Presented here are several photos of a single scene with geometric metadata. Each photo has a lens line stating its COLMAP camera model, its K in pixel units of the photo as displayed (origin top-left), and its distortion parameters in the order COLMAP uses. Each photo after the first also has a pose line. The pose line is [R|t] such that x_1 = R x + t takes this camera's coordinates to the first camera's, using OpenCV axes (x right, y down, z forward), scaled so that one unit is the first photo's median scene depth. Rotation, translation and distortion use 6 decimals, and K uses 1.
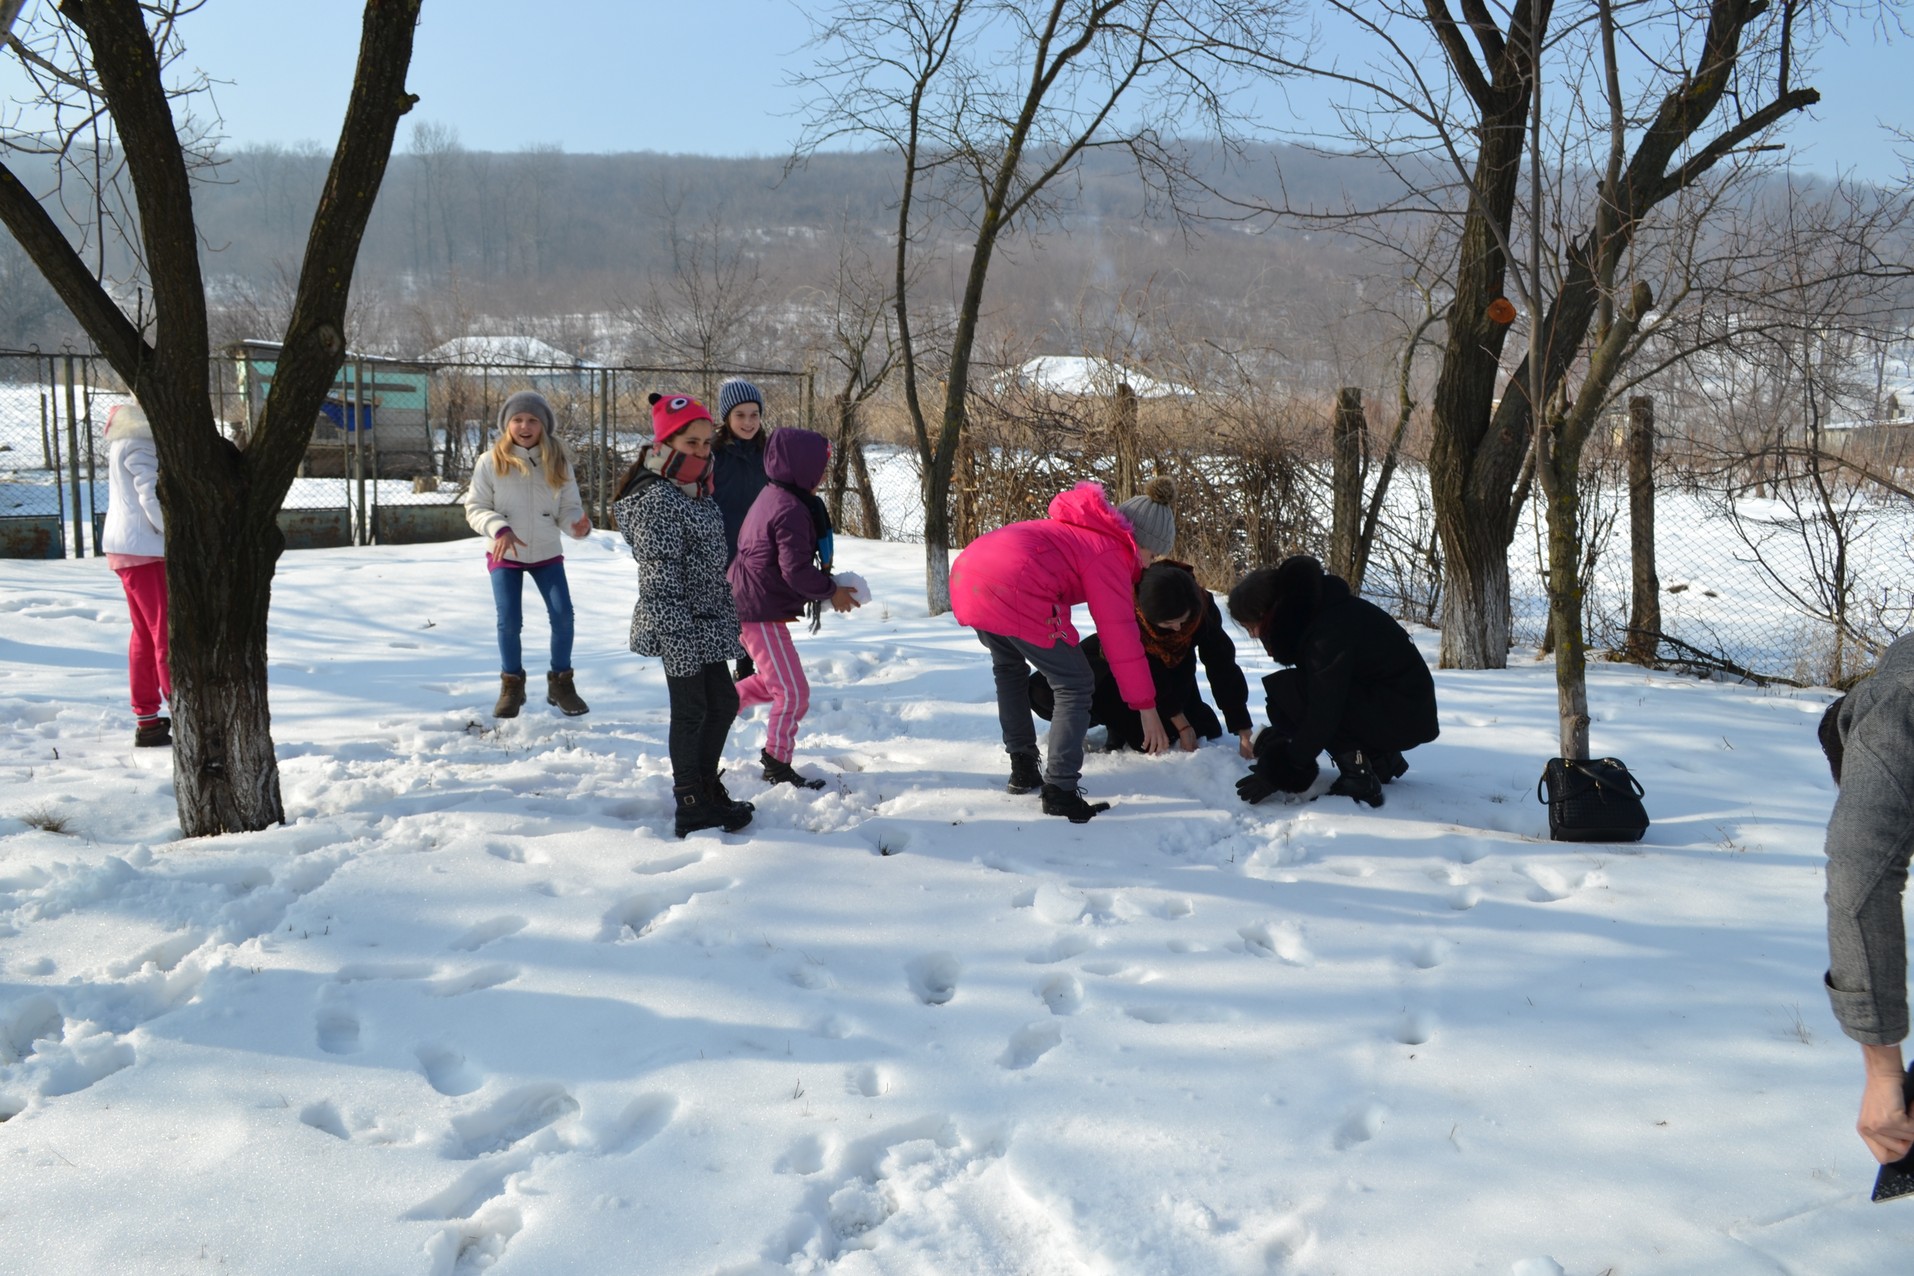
lens RADIAL K [[1655.3, 0, 957.0], [0, 1655.3, 638.0], [0, 0, 1]] dist [-0.020760, 0.002399]
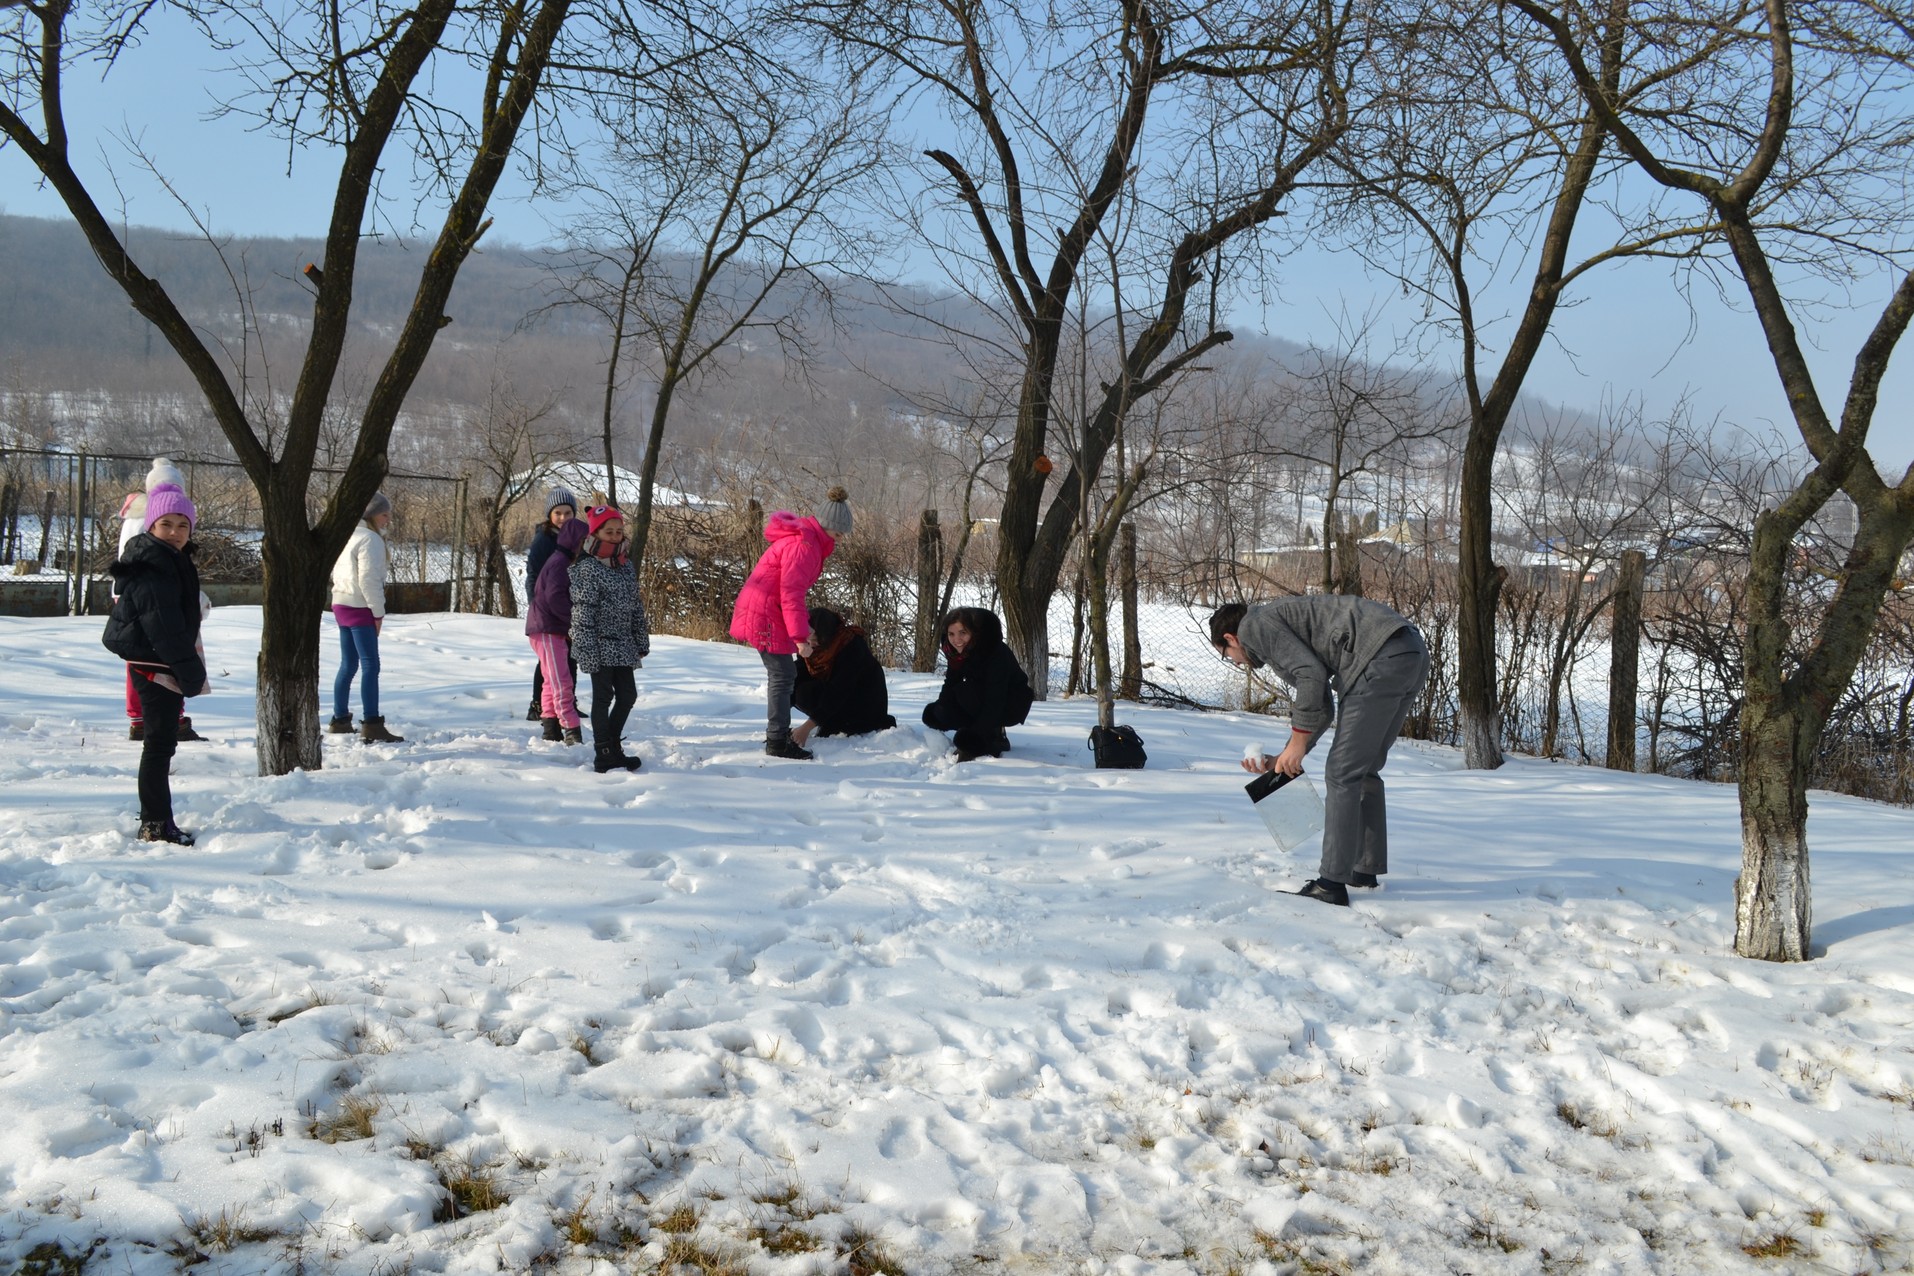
lens RADIAL K [[1655.3, 0, 957.0], [0, 1655.3, 638.0], [0, 0, 1]] dist [-0.020760, 0.002399]
pose [[0.954319, 0.012932, 0.298510, -0.183620], [0.006539, 0.997920, -0.064136, 0.053951], [-0.298719, 0.063158, 0.952249, -0.384606]]
